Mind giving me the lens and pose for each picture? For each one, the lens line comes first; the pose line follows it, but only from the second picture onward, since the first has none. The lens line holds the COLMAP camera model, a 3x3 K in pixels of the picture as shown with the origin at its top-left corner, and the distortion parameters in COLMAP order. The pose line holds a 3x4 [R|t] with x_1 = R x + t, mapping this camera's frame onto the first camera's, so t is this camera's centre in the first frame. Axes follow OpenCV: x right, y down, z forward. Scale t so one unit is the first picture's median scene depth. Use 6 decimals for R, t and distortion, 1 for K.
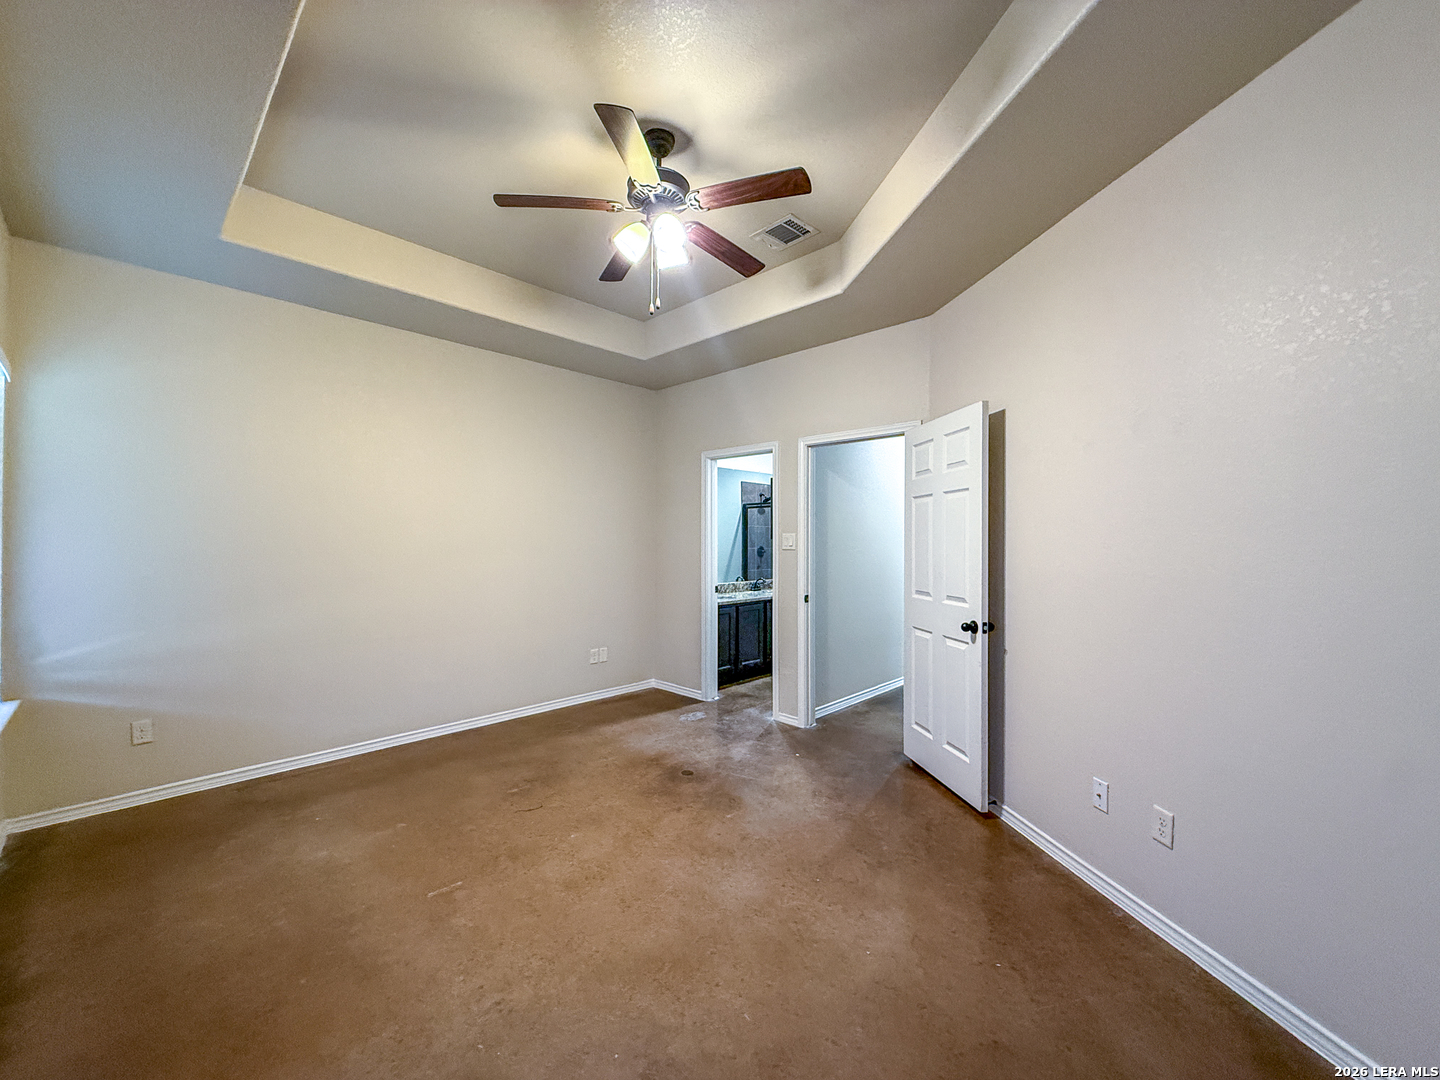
lens RADIAL K [[578.3, 0, 716.9], [0, 578.3, 537.8], [0, 0, 1]] dist [-0.000994, -0.000195]
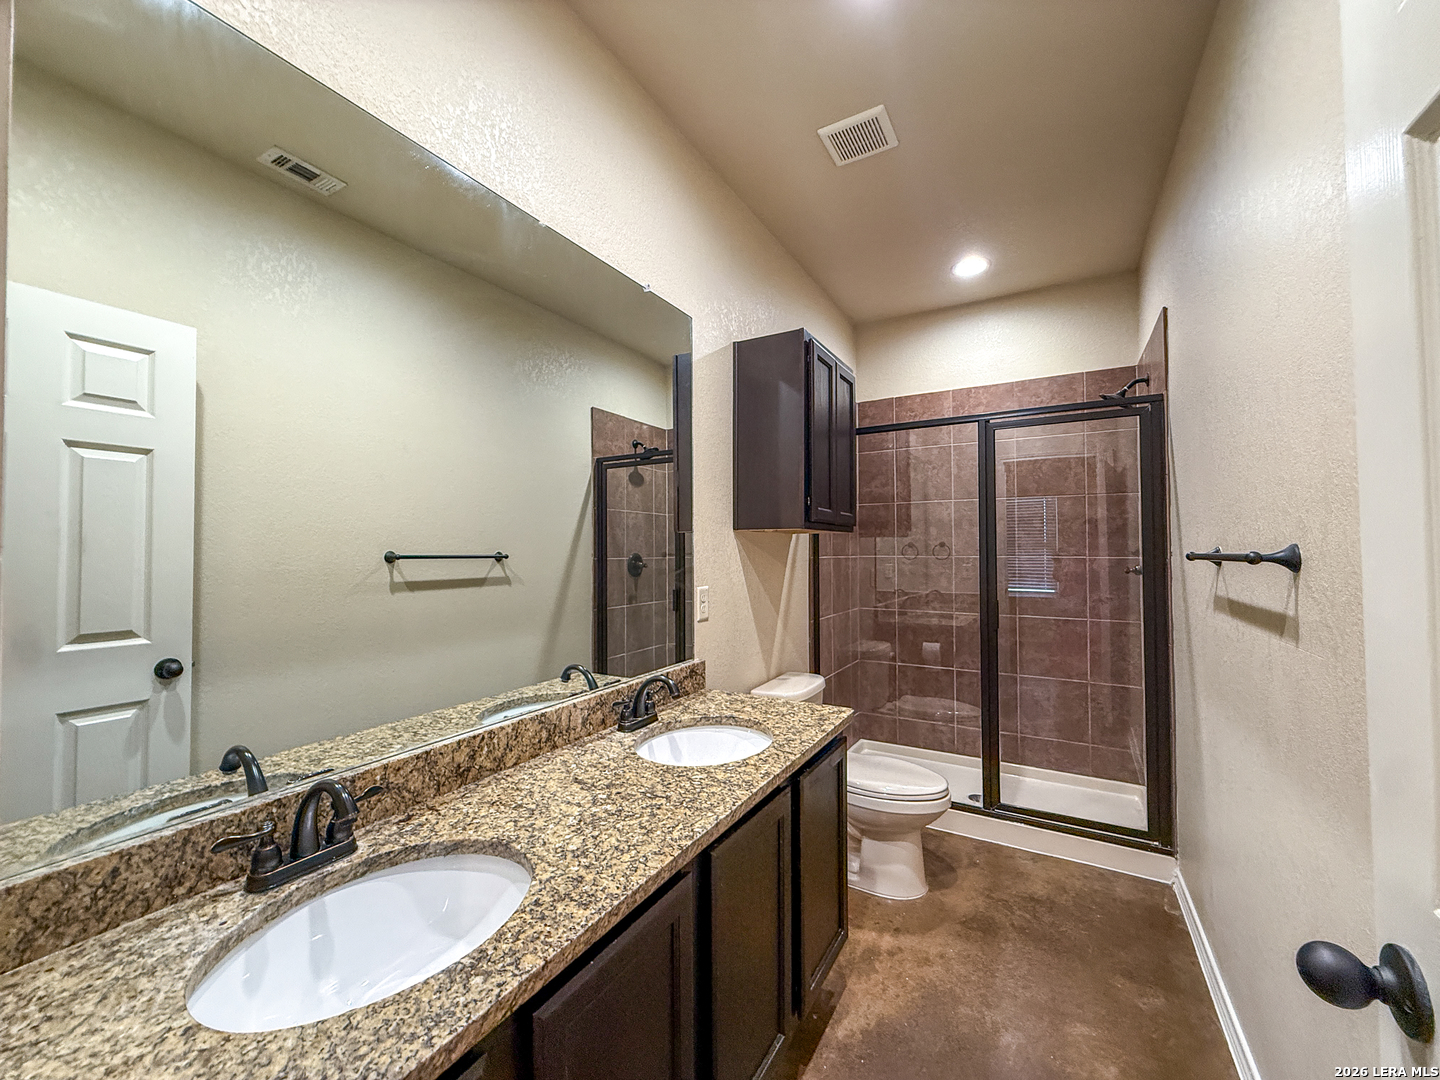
lens RADIAL K [[578.3, 0, 716.9], [0, 578.3, 537.8], [0, 0, 1]] dist [-0.000994, -0.000195]
pose [[0.970665, -0.004573, 0.240394, 0.028463], [0.008874, 0.999819, -0.016812, 0.010812], [-0.240274, 0.018452, 0.970530, 0.547185]]
